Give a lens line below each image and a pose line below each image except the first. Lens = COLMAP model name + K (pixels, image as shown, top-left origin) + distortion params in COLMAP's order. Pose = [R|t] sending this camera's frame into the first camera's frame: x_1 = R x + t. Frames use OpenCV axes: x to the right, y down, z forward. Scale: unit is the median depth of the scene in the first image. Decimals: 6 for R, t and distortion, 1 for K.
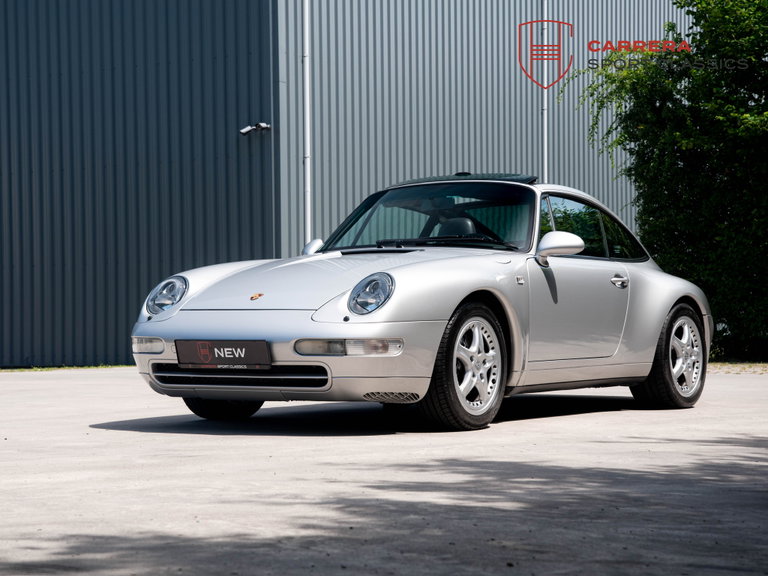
lens RADIAL K [[1785.0, 0, 378.1], [0, 1785.0, 289.6], [0, 0, 1]] dist [0.445804, 0.000000]
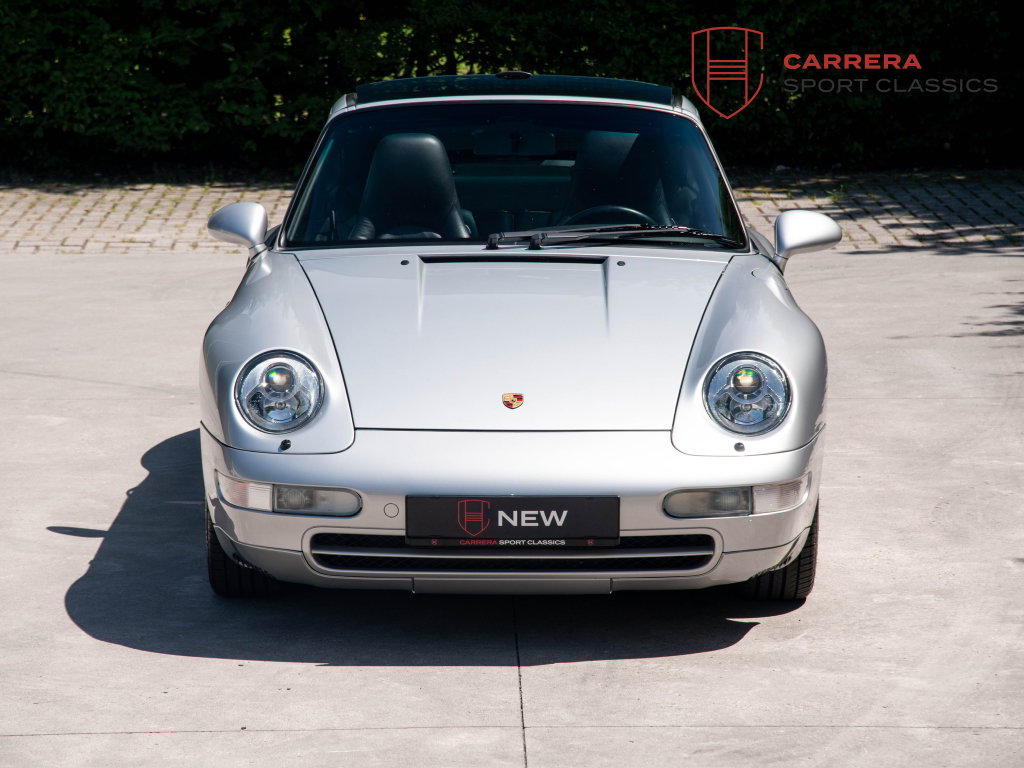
lens RADIAL K [[3941.4, 0, 506.8], [0, 3941.4, 389.2], [0, 0, 1]] dist [1.031790, 0.000000]
pose [[0.835860, -0.075585, 0.543714, -0.691241], [-0.011557, 0.987833, 0.155091, -0.177753], [-0.548821, -0.135918, 0.824816, 0.012435]]
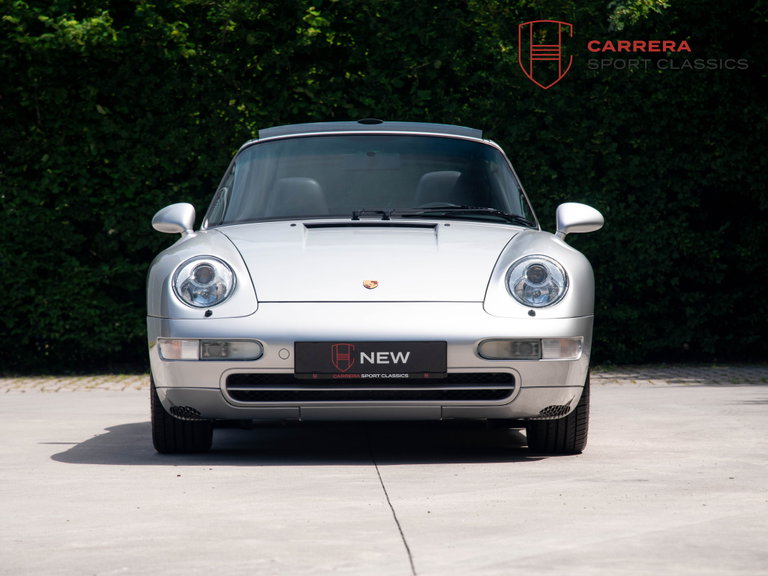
lens RADIAL K [[2956.0, 0, 386.8], [0, 2956.0, 290.2], [0, 0, 1]] dist [1.031790, 0.000000]
pose [[0.832078, 0.002751, 0.554653, -0.731135], [-0.007337, 0.999955, 0.006048, -0.001320], [-0.554611, -0.009102, 0.832060, -0.052073]]
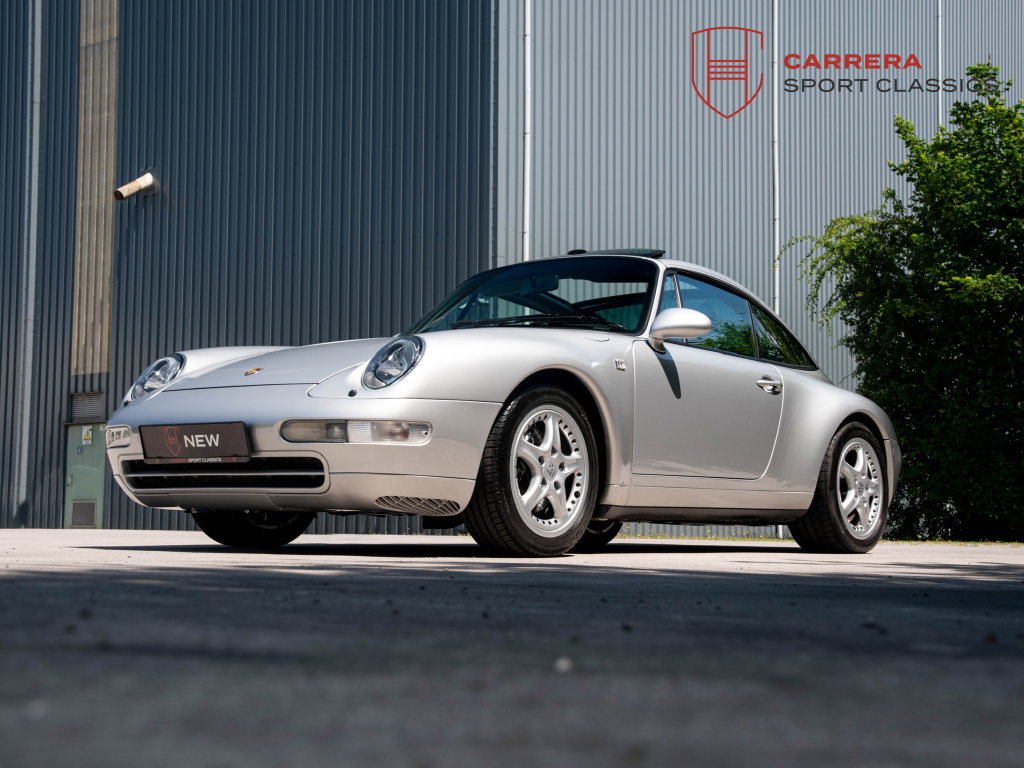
lens RADIAL K [[1596.3, 0, 518.9], [0, 1596.3, 382.7], [0, 0, 1]] dist [0.149862, 0.000000]
pose [[0.995941, 0.010364, -0.089411, 0.098573], [-0.017006, 0.997124, -0.073851, 0.053919], [0.088389, 0.075071, 0.993253, 0.329265]]
